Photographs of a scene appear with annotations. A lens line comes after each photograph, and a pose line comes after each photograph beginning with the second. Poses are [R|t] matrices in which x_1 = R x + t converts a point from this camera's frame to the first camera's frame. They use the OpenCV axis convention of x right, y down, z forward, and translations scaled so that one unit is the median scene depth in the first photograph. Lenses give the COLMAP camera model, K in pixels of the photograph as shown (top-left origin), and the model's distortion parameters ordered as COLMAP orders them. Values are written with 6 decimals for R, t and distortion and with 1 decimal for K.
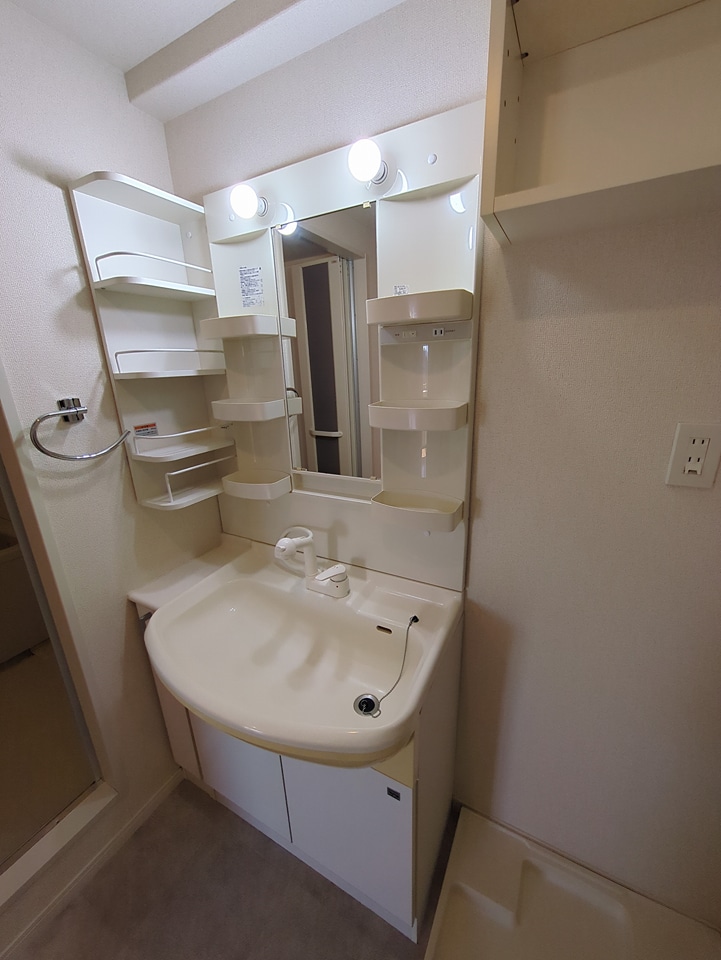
lens RADIAL K [[381.5, 0, 360.5], [0, 381.5, 480.0], [0, 0, 1]] dist [0.000590, -0.000055]
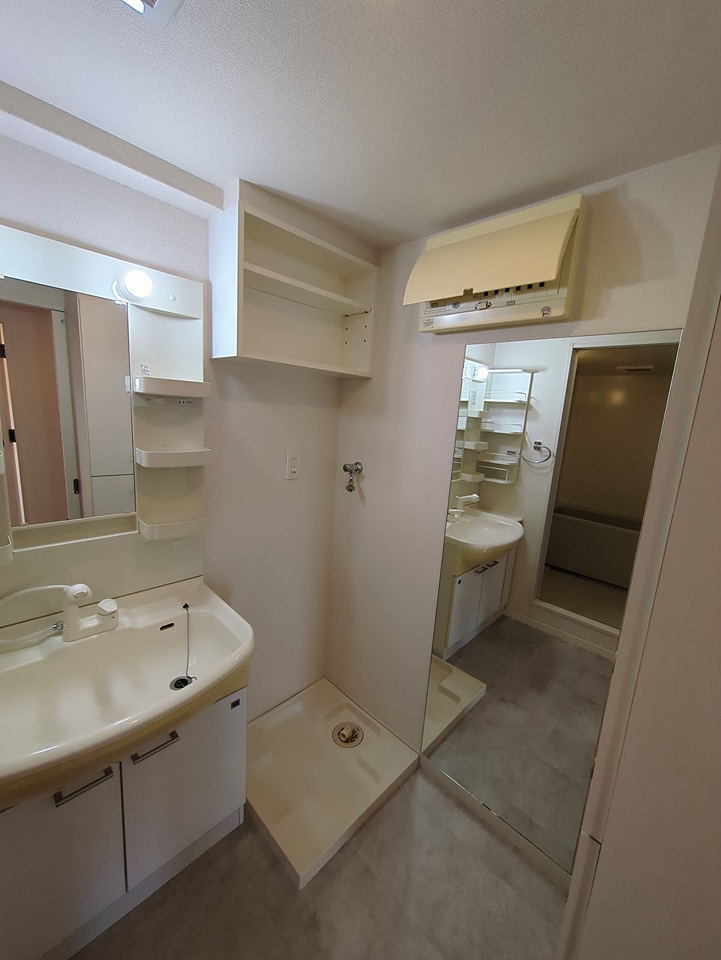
lens RADIAL K [[381.5, 0, 360.5], [0, 381.5, 480.0], [0, 0, 1]] dist [0.000590, -0.000055]
pose [[0.277260, -0.120176, 0.953249, -1.045511], [0.205845, 0.976539, 0.063240, -0.031266], [-0.938485, 0.178688, 0.295493, -0.064383]]
